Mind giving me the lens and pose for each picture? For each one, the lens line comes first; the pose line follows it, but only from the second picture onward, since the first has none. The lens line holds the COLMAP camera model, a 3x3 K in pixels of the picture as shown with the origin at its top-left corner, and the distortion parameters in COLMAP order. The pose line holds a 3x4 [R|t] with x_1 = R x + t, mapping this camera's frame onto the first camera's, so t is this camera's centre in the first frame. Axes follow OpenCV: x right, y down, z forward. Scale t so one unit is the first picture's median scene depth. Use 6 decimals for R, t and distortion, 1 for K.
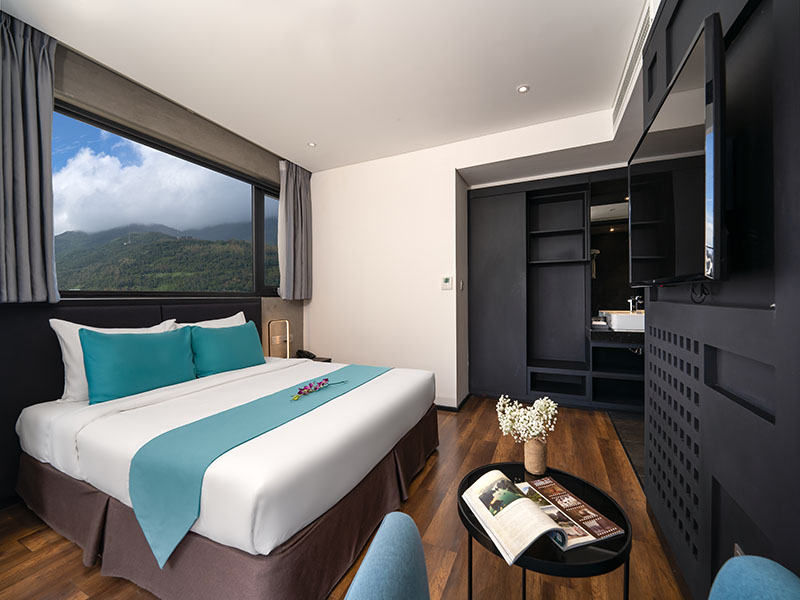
lens RADIAL K [[325.0, 0, 399.5], [0, 325.0, 315.5], [0, 0, 1]] dist [-0.000767, -0.000016]
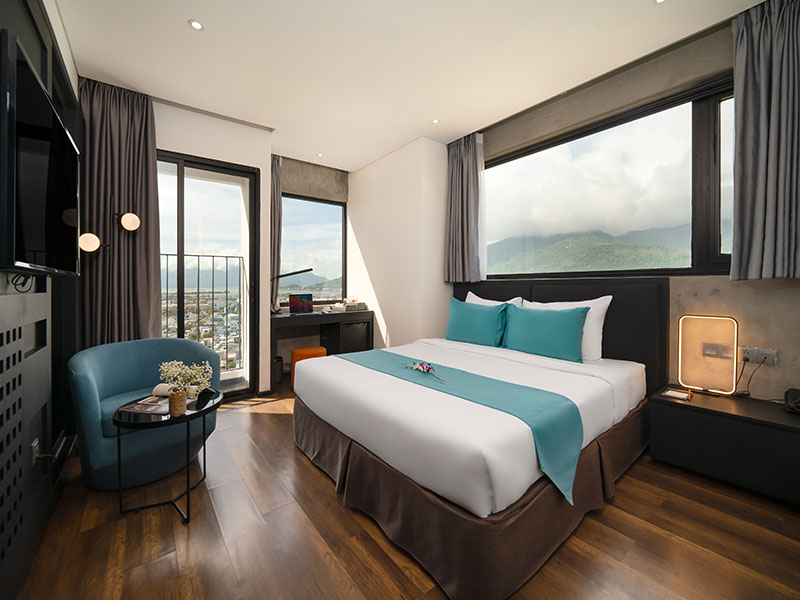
lens RADIAL K [[324.6, 0, 400.0], [0, 324.6, 300.0], [0, 0, 1]] dist [-0.032947, 0.000029]
pose [[-0.455867, 0.058934, -0.888095, 0.399203], [-0.032688, 0.996024, 0.082875, -0.045140], [0.889448, 0.066810, -0.452127, 0.840102]]
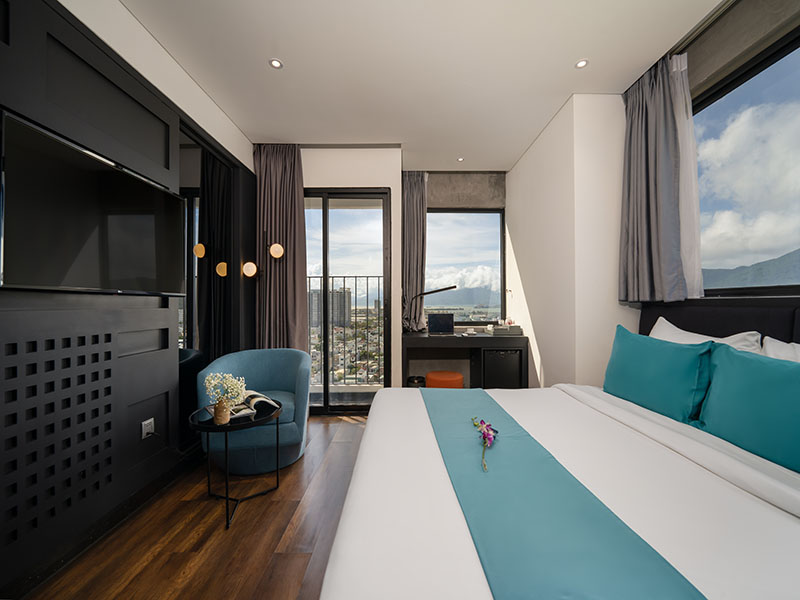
lens RADIAL K [[327.8, 0, 394.7], [0, 327.8, 305.8], [0, 0, 1]] dist [-0.010234, 0.000059]
pose [[-0.909612, 0.016053, -0.415149, 0.113748], [-0.009485, 0.998190, 0.059379, -0.047785], [0.415351, 0.057949, -0.907814, 0.925509]]
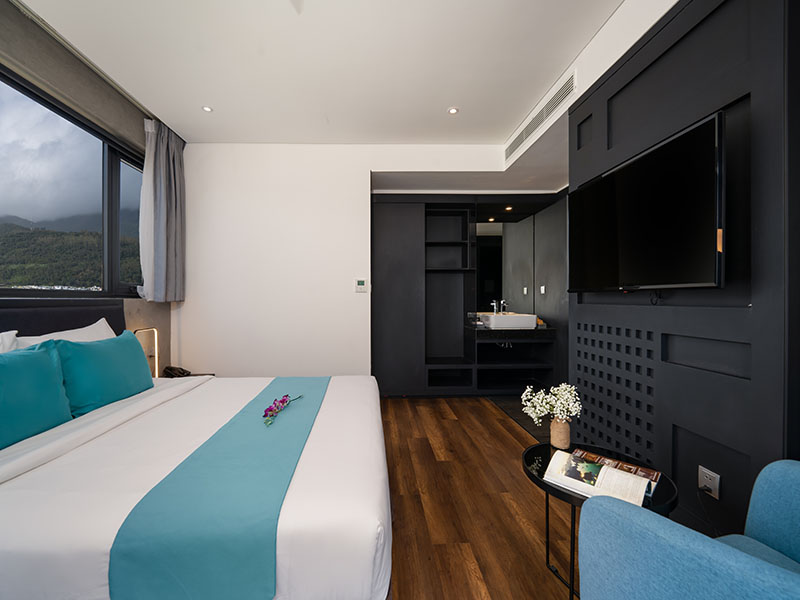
lens RADIAL K [[334.9, 0, 381.5], [0, 334.9, 317.3], [0, 0, 1]] dist [-0.002833, -0.000068]
pose [[0.897243, -0.015805, 0.441254, -0.243441], [0.018983, 0.999816, -0.002789, -0.000291], [-0.441129, 0.010879, 0.897378, 0.066541]]
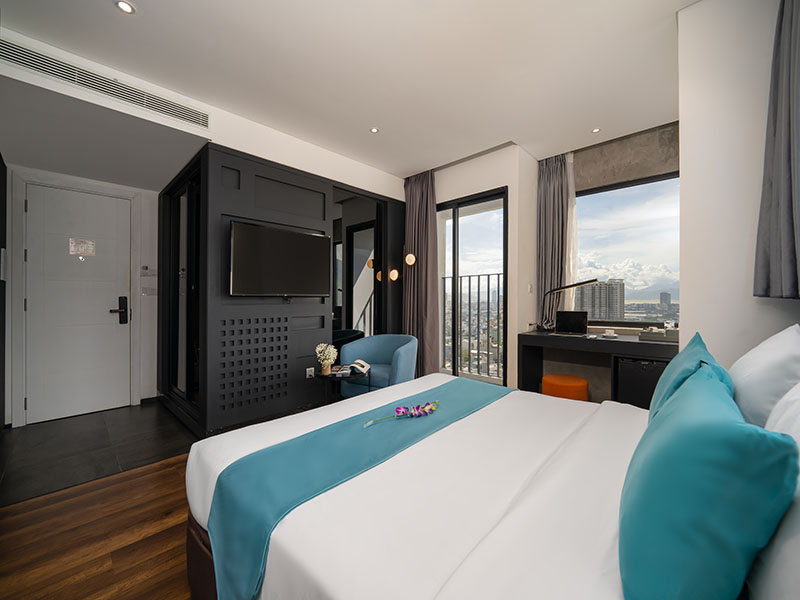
lens RADIAL K [[325.0, 0, 400.0], [0, 325.0, 300.0], [0, 0, 1]] dist [-0.001605, -0.000011]
pose [[-0.945773, 0.017366, 0.324363, -0.304179], [0.034987, 0.998207, 0.048571, -0.055840], [-0.322938, 0.057286, -0.944685, 1.074413]]
